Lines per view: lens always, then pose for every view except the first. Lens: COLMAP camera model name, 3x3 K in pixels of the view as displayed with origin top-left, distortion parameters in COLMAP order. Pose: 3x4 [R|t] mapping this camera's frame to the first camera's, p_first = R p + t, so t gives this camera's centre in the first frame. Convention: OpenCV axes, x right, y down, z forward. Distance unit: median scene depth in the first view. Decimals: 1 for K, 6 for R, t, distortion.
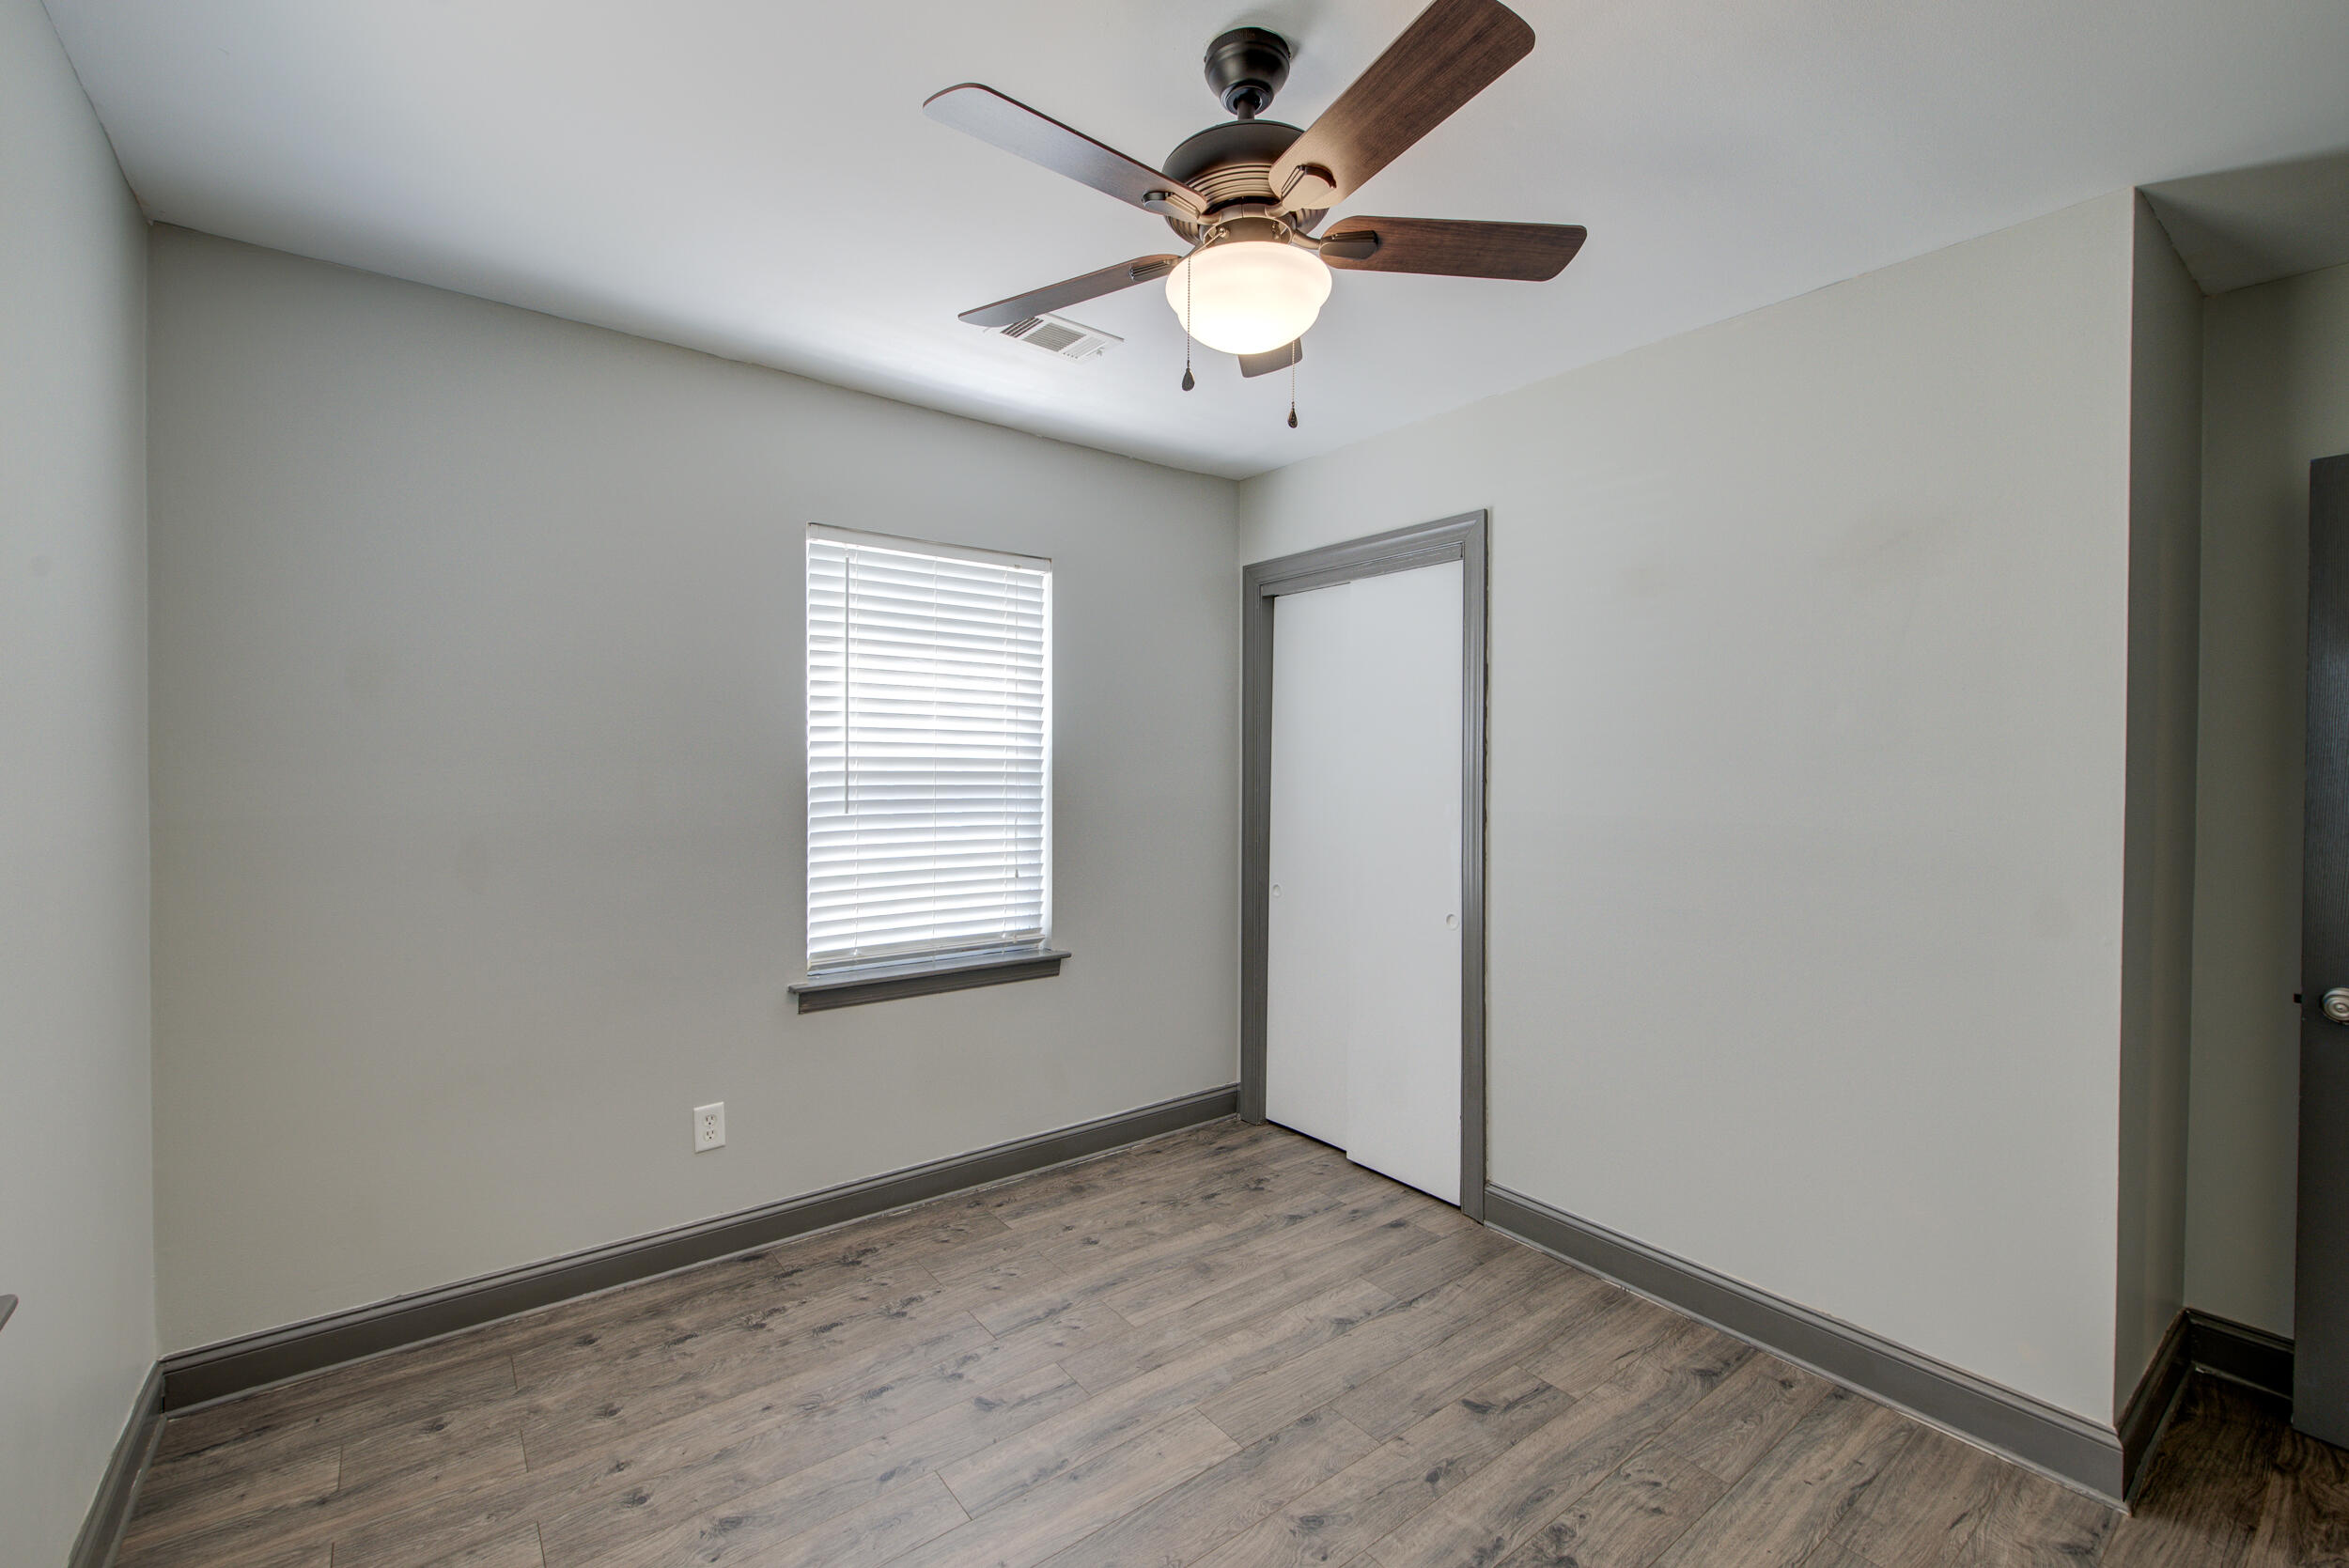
lens RADIAL K [[984.3, 0, 1225.9], [0, 984.3, 755.7], [0, 0, 1]] dist [0.007339, -0.000583]
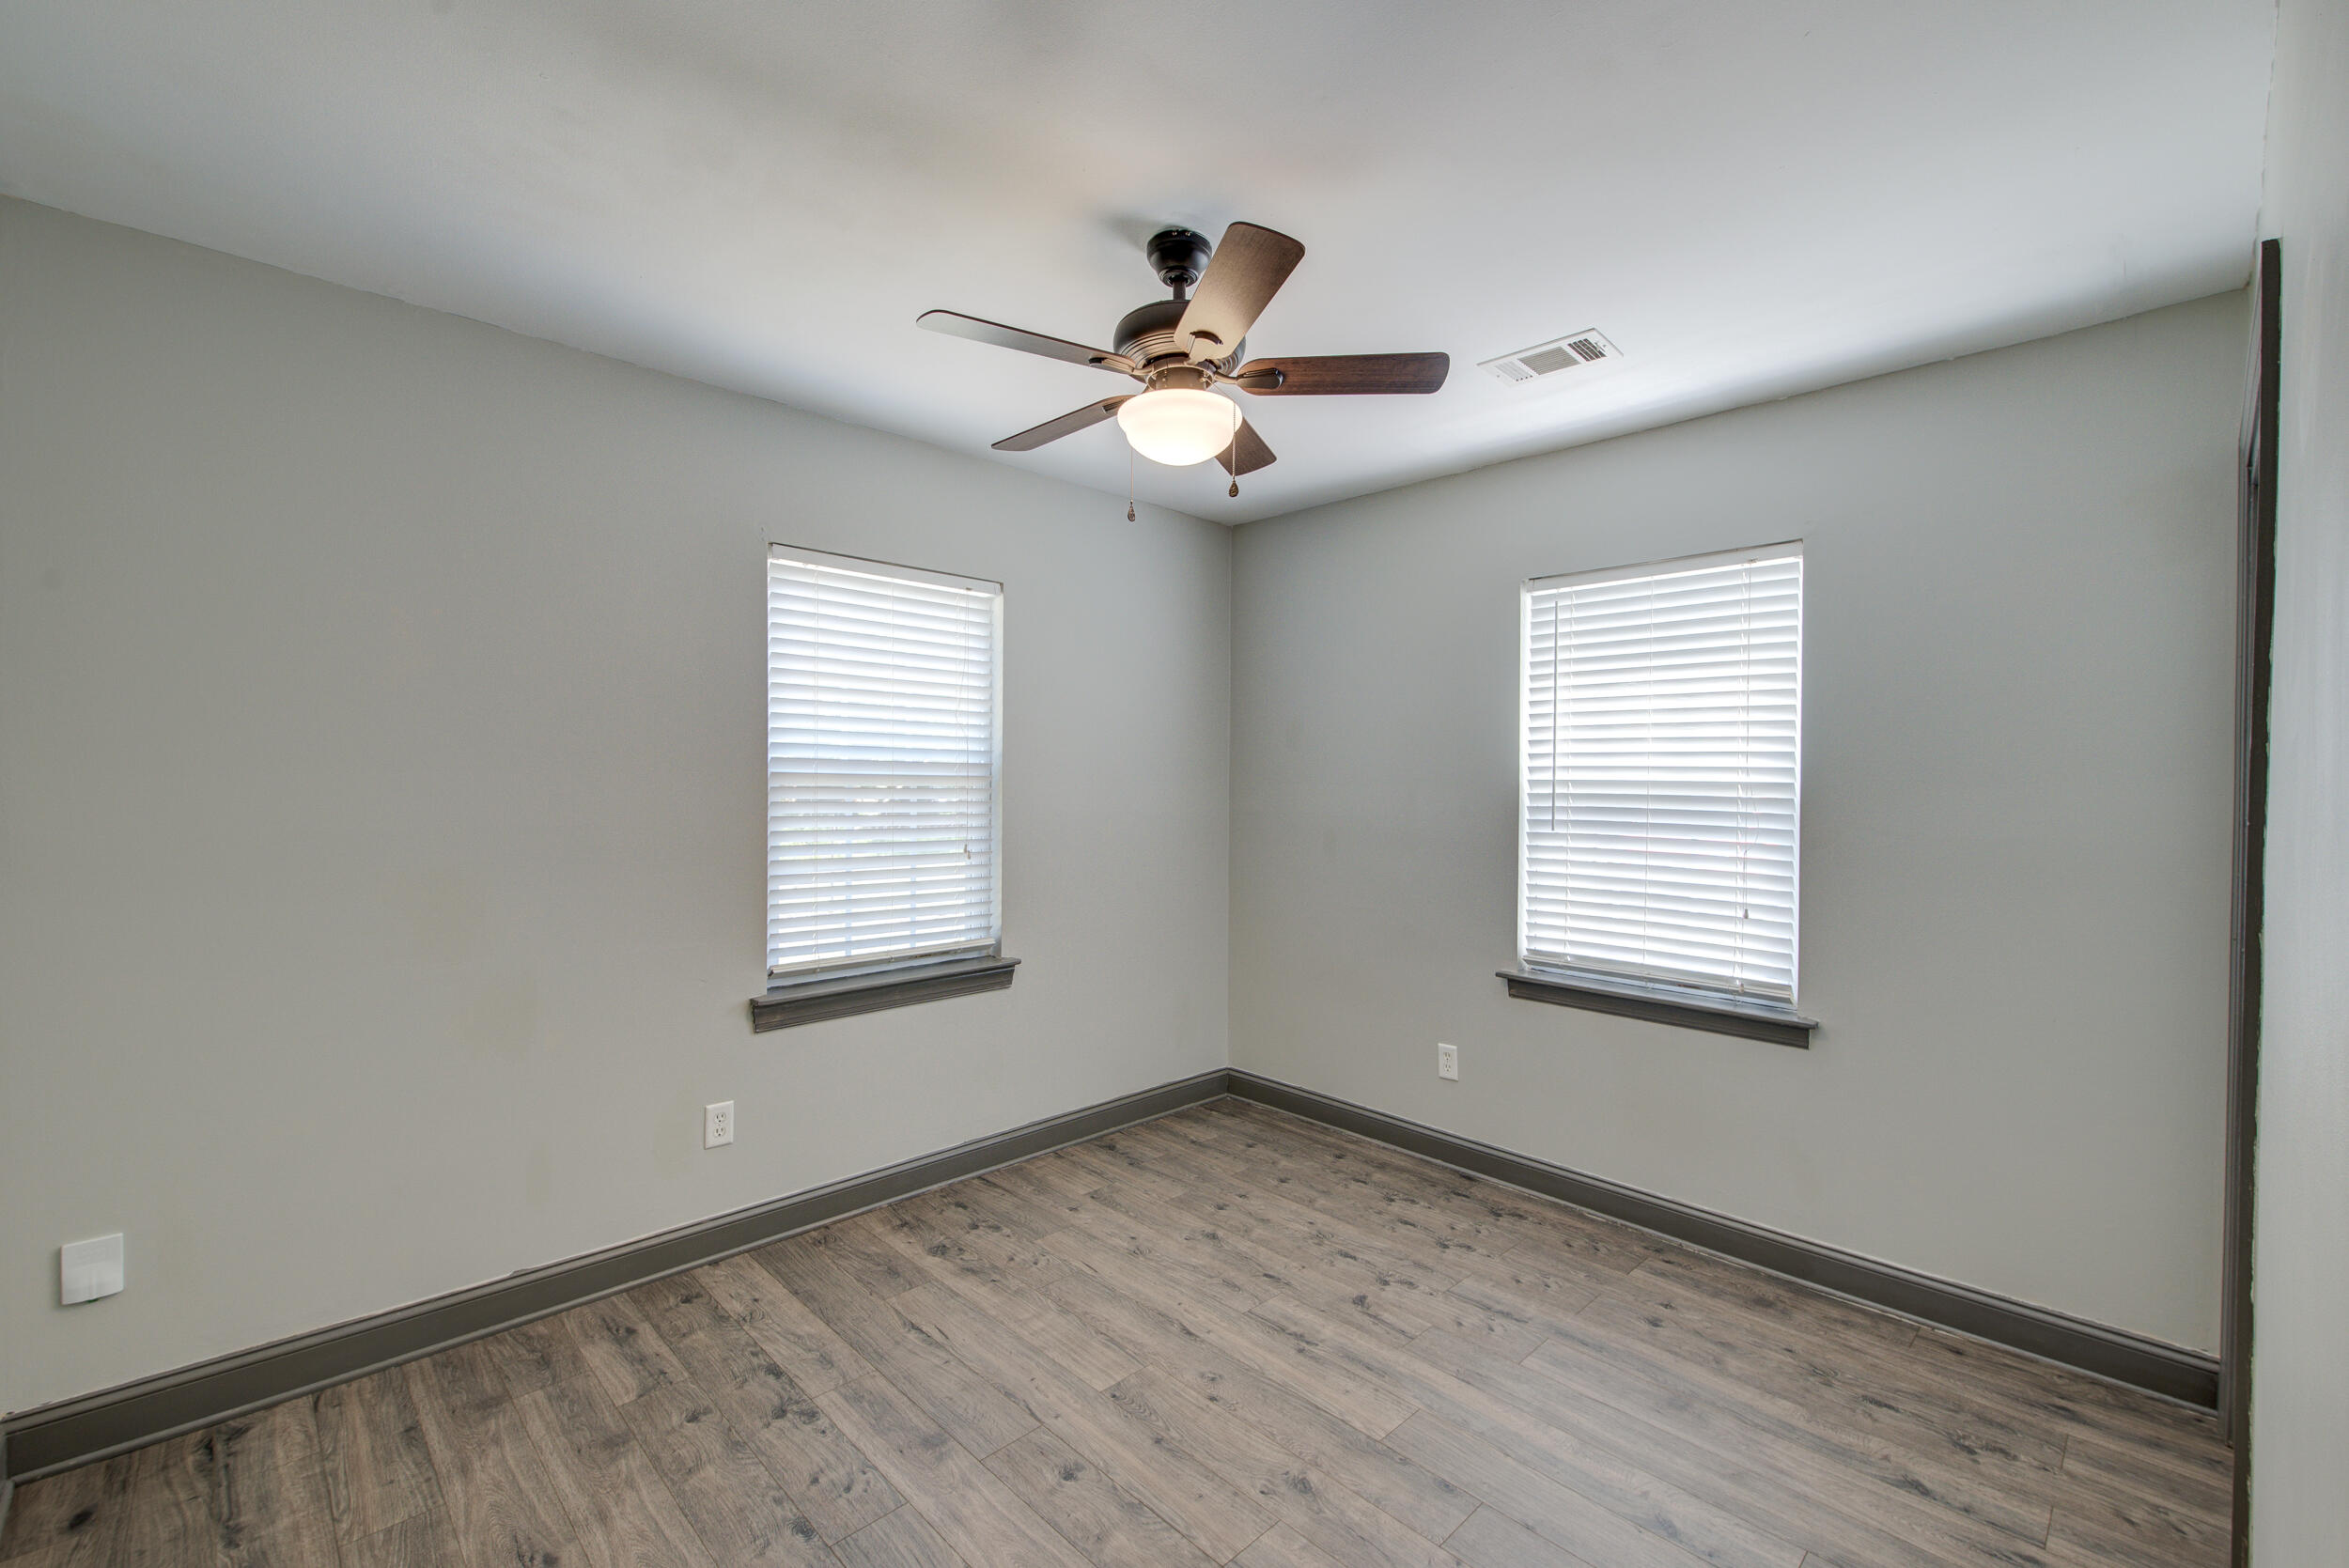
lens RADIAL K [[1019.8, 0, 1162.6], [0, 1019.8, 780.5], [0, 0, 1]] dist [0.037072, -0.018589]
pose [[0.087485, -0.004720, -0.996155, 0.788256], [-0.005395, 0.999972, -0.005212, 0.011042], [0.996151, 0.005830, 0.087457, 0.492031]]
